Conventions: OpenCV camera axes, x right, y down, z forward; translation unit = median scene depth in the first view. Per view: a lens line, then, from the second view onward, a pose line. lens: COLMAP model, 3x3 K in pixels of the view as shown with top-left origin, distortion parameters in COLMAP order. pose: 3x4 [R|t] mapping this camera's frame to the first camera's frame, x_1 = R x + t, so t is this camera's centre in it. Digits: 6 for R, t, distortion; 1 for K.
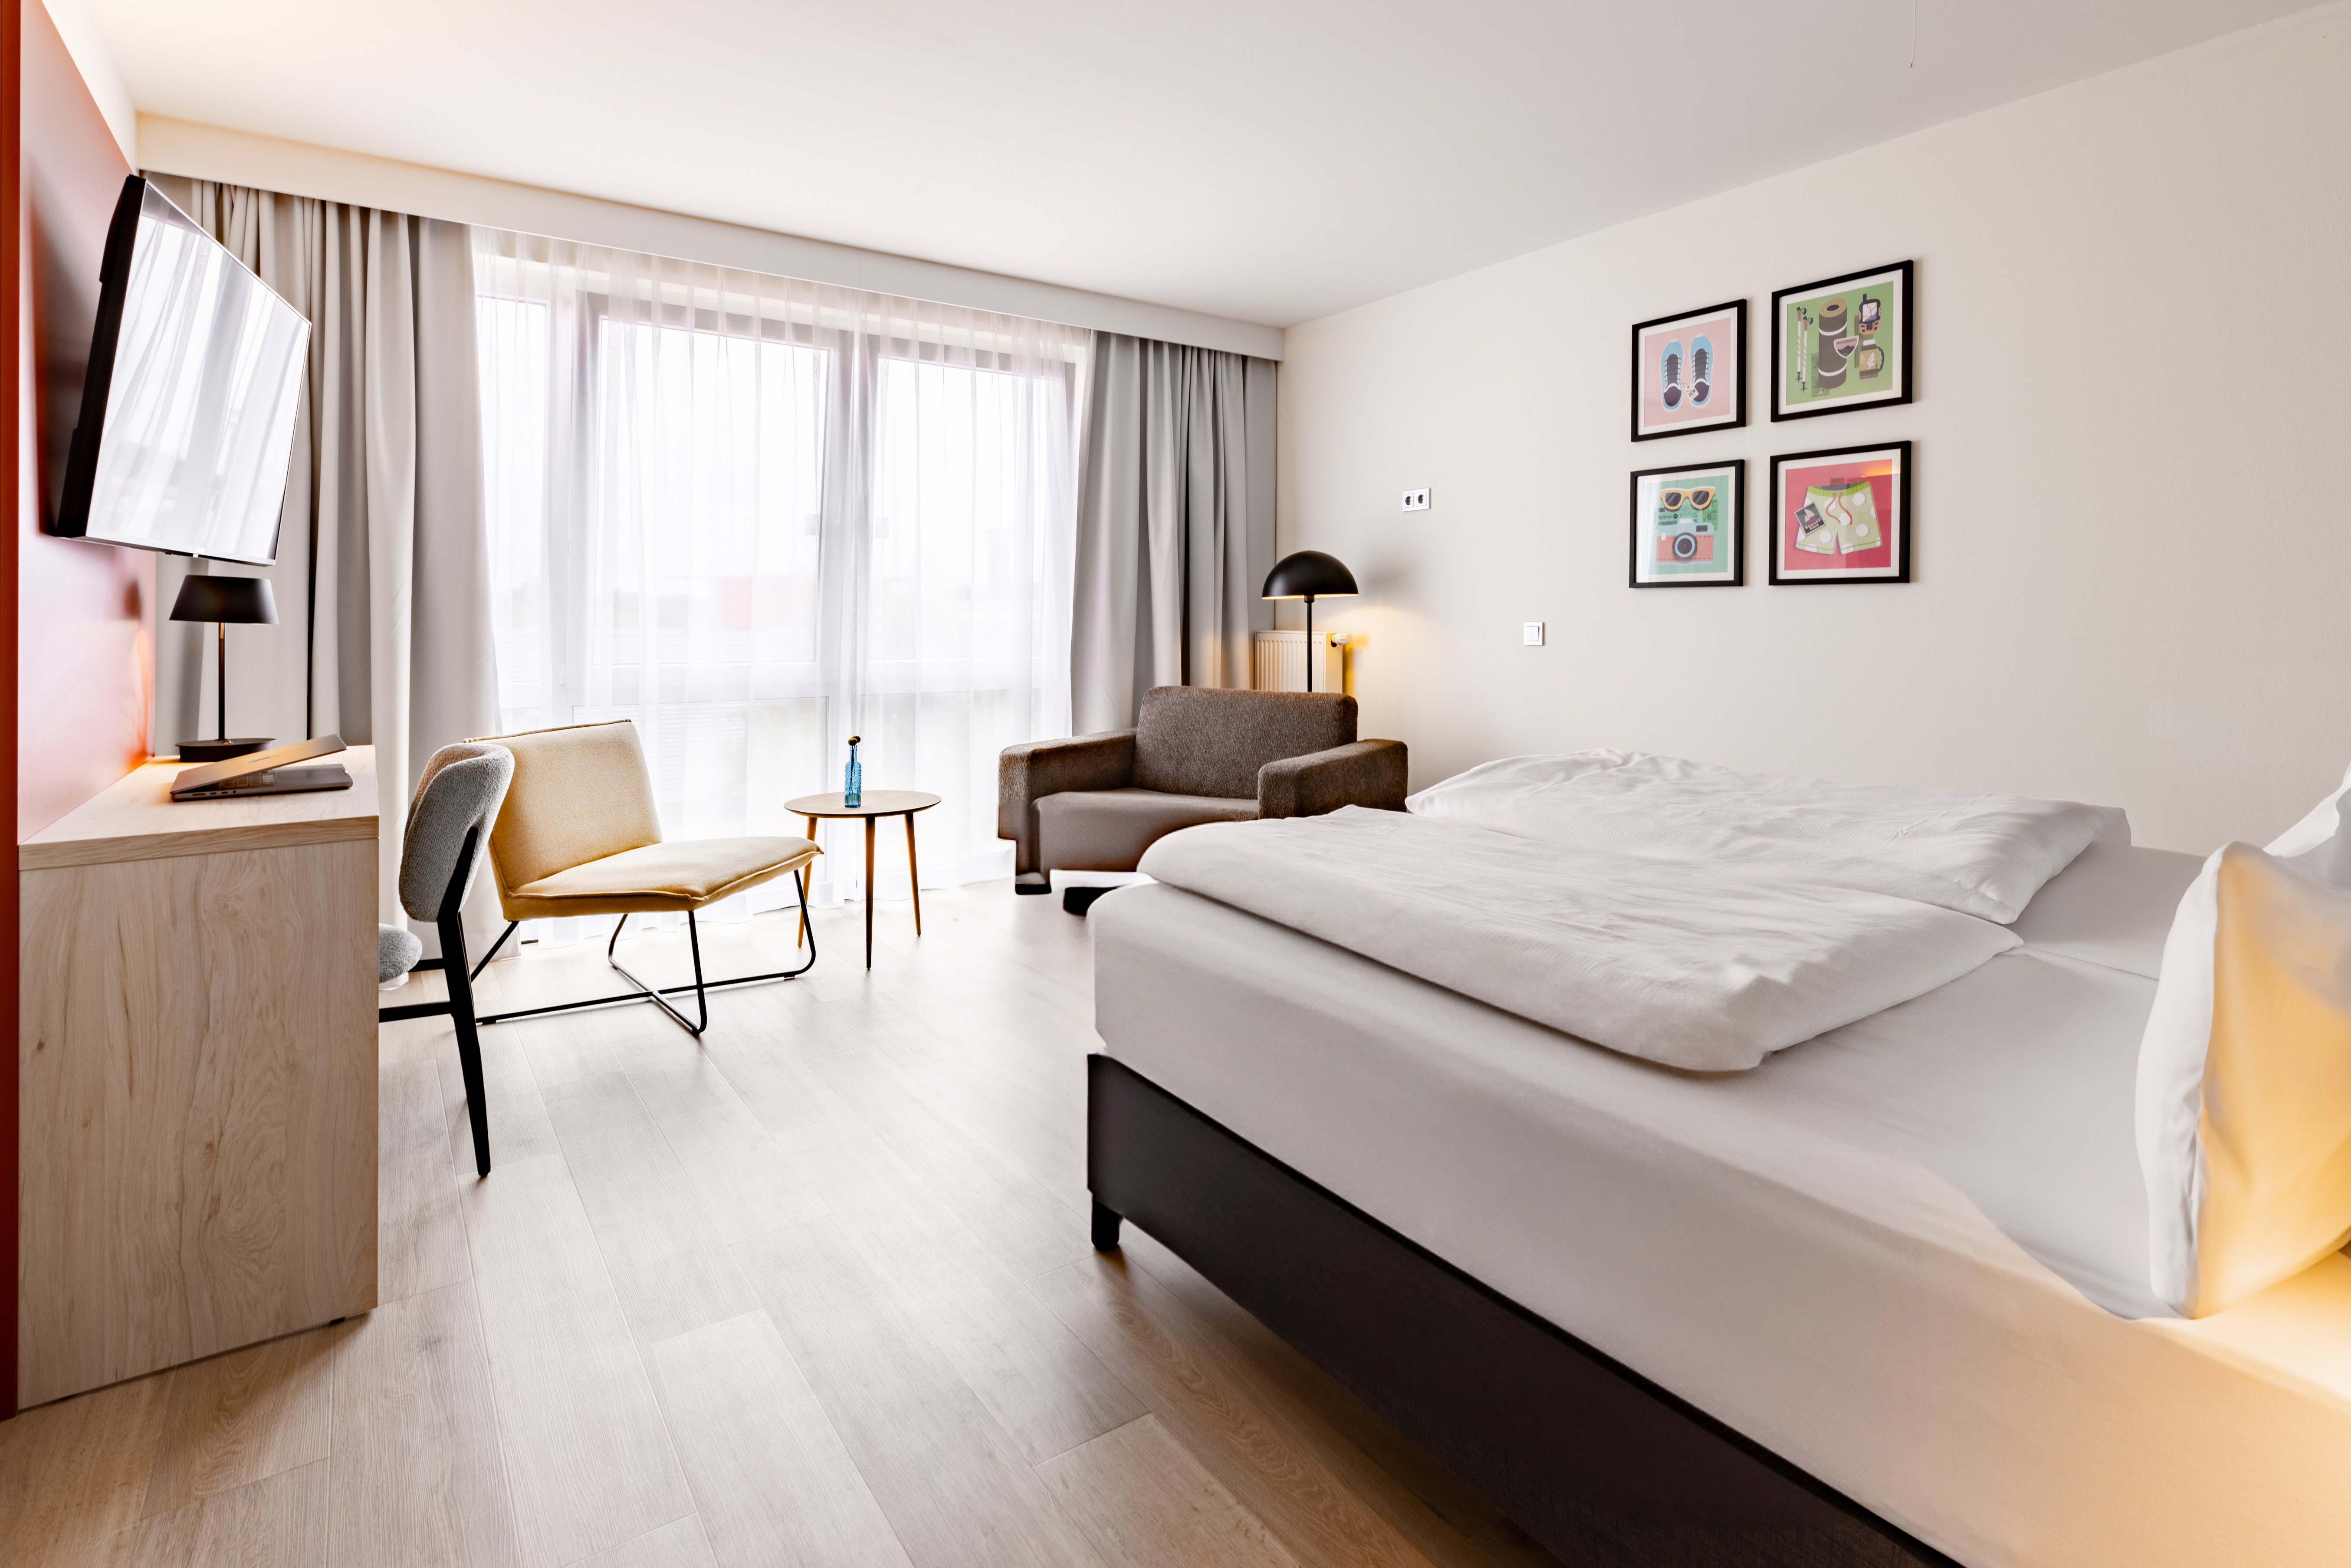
lens RADIAL K [[1147.5, 0, 1174.4], [0, 1147.5, 632.1], [0, 0, 1]] dist [-0.000085, 0.000077]
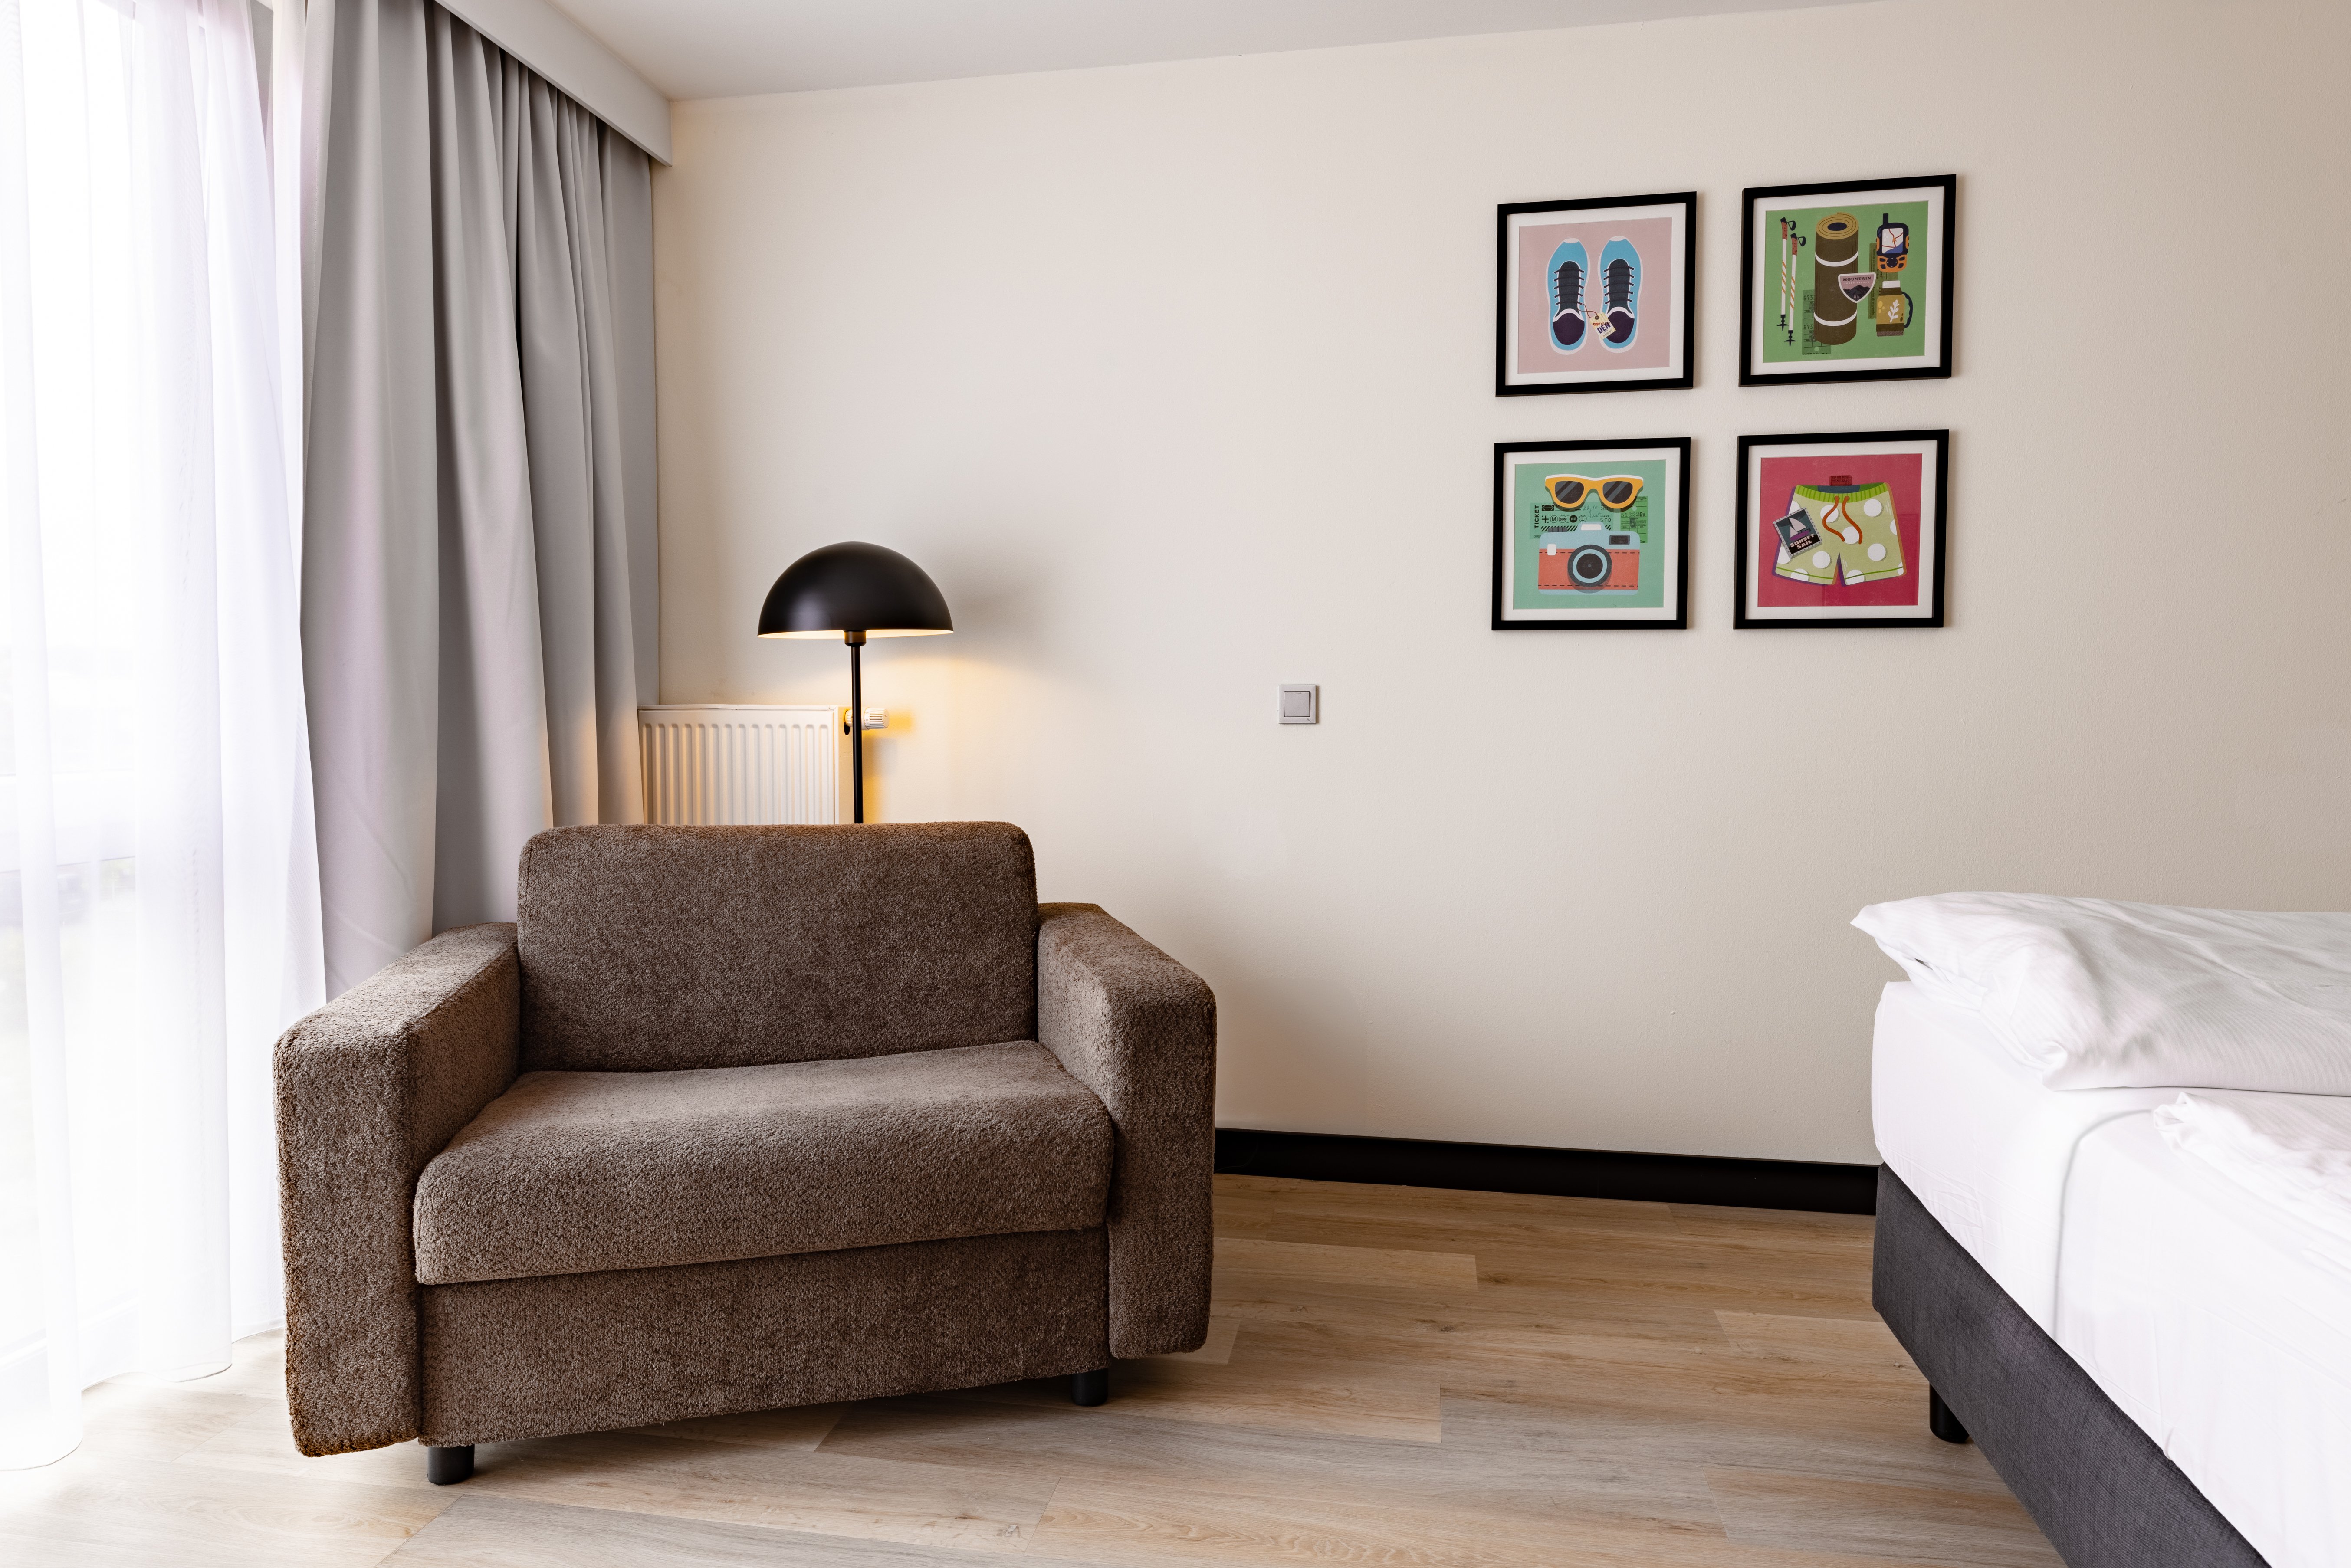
lens RADIAL K [[1473.0, 0, 1175.5], [0, 1473.0, 784.0], [0, 0, 1]] dist [0.019624, 0.001466]
pose [[0.707751, -0.036107, 0.705539, -0.338145], [0.007279, 0.999013, 0.043824, 0.010702], [-0.706425, -0.025881, 0.707315, 0.615706]]
